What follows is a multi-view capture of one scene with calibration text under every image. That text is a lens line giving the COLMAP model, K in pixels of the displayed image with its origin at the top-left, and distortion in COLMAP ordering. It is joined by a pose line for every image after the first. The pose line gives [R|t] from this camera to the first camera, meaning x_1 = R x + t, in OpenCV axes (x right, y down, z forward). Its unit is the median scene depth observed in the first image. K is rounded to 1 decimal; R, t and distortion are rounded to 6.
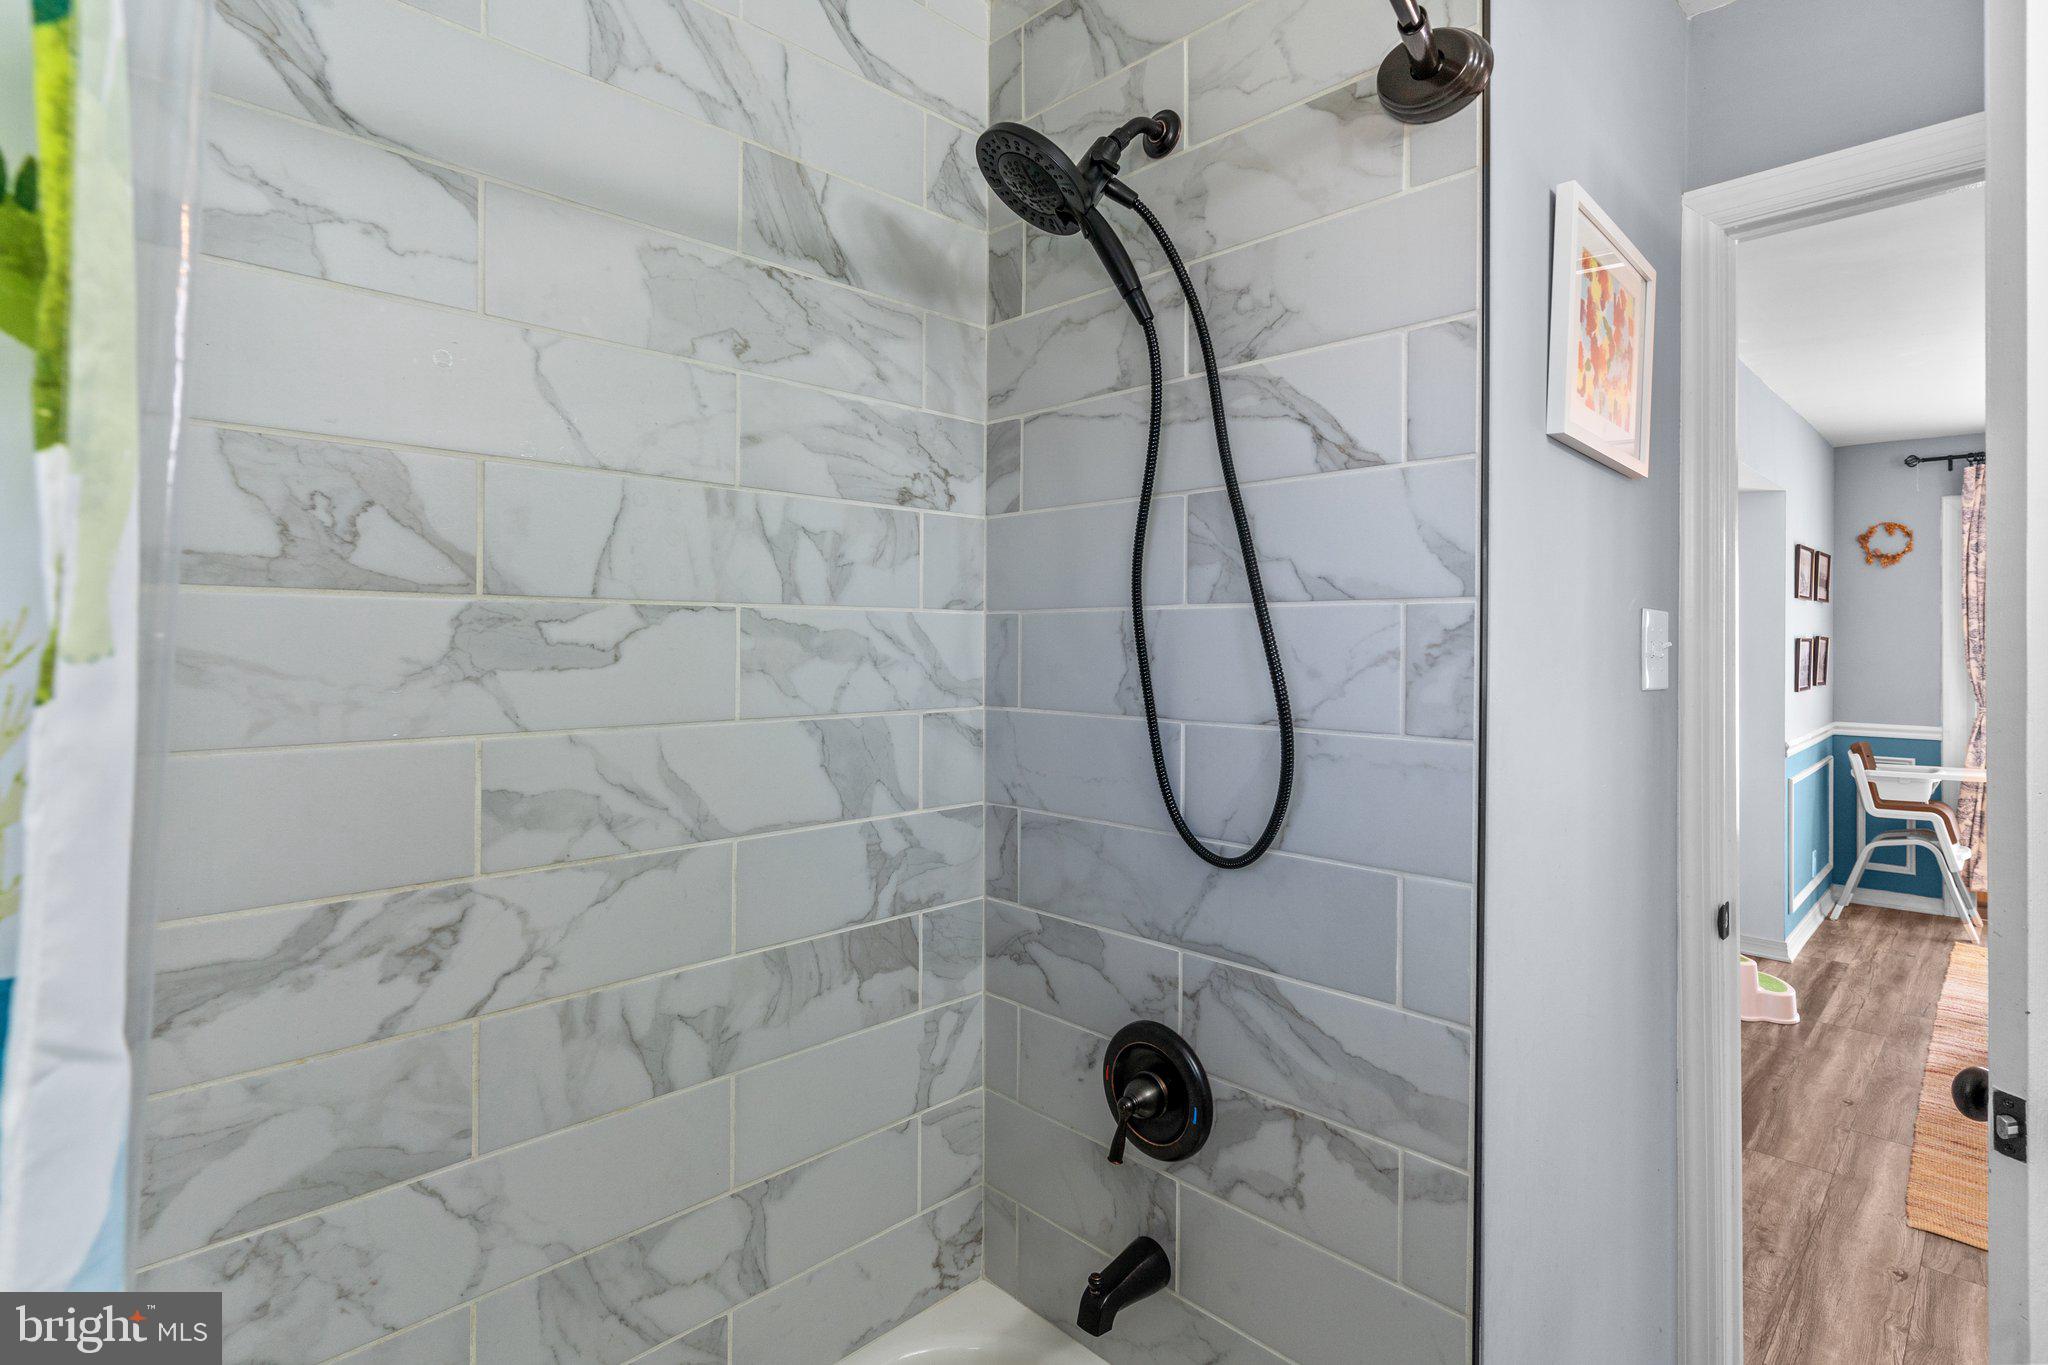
lens RADIAL K [[995.7, 0, 1027.7], [0, 995.7, 643.2], [0, 0, 1]] dist [-0.001101, -0.000446]
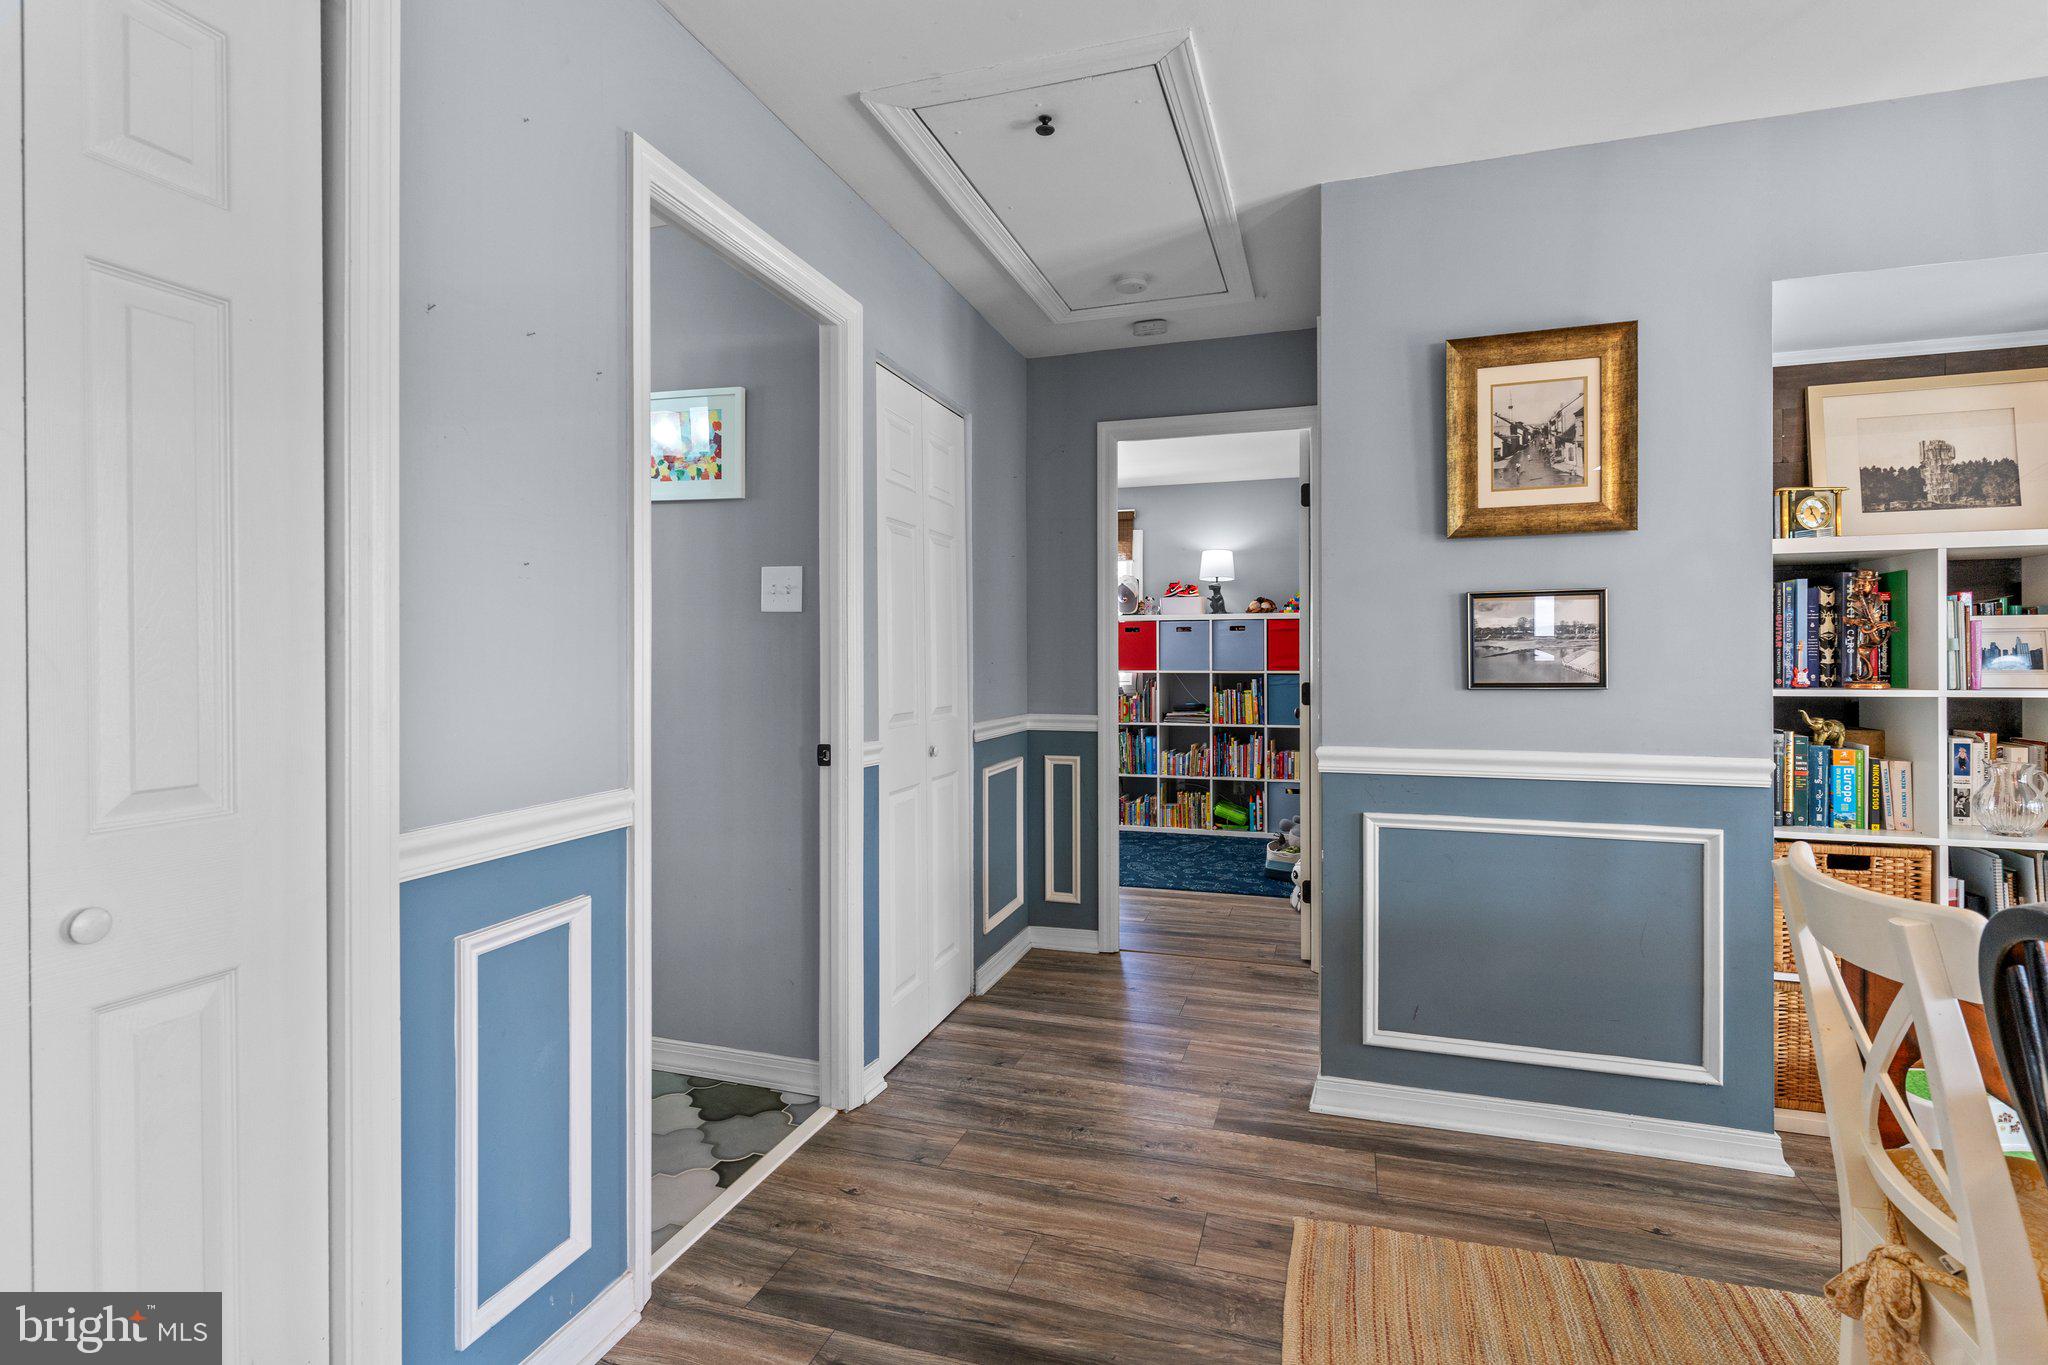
lens RADIAL K [[980.1, 0, 1017.1], [0, 980.1, 664.4], [0, 0, 1]] dist [0.001172, 0.000641]
pose [[0.452590, 0.002259, -0.891716, 1.180568], [0.000644, 0.999996, 0.002860, 0.067560], [0.891719, -0.001869, 0.452586, 0.291572]]
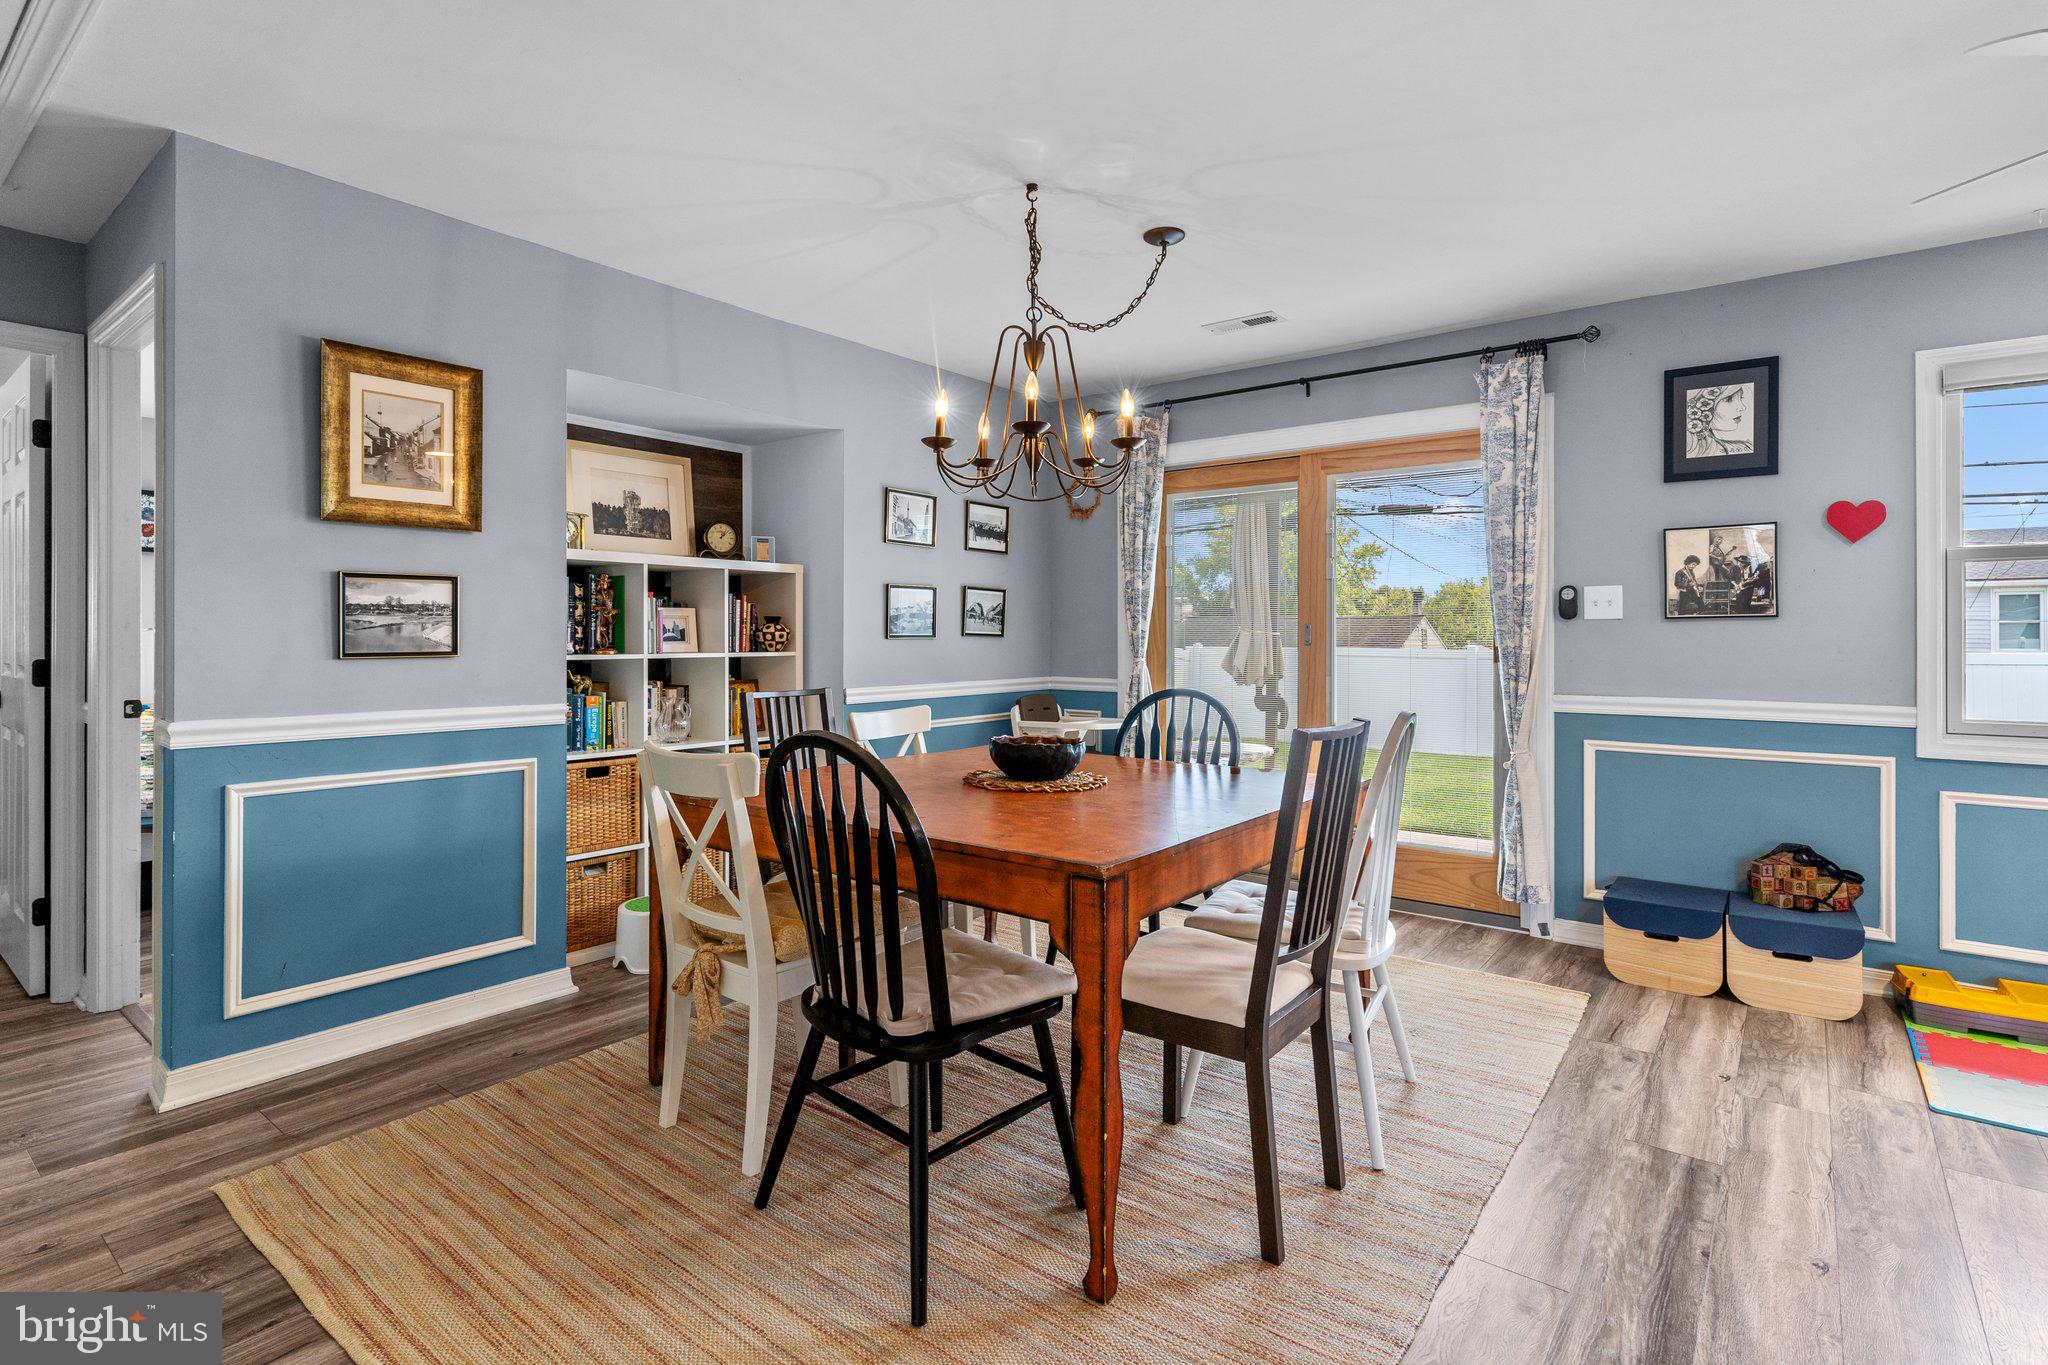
lens RADIAL K [[982.4, 0, 1026.7], [0, 982.4, 640.1], [0, 0, 1]] dist [-0.002480, -0.000315]
pose [[0.992116, 0.001553, 0.125314, 1.138294], [-0.001500, 0.999999, -0.000518, 0.072977], [-0.125314, 0.000326, 0.992117, 0.032957]]
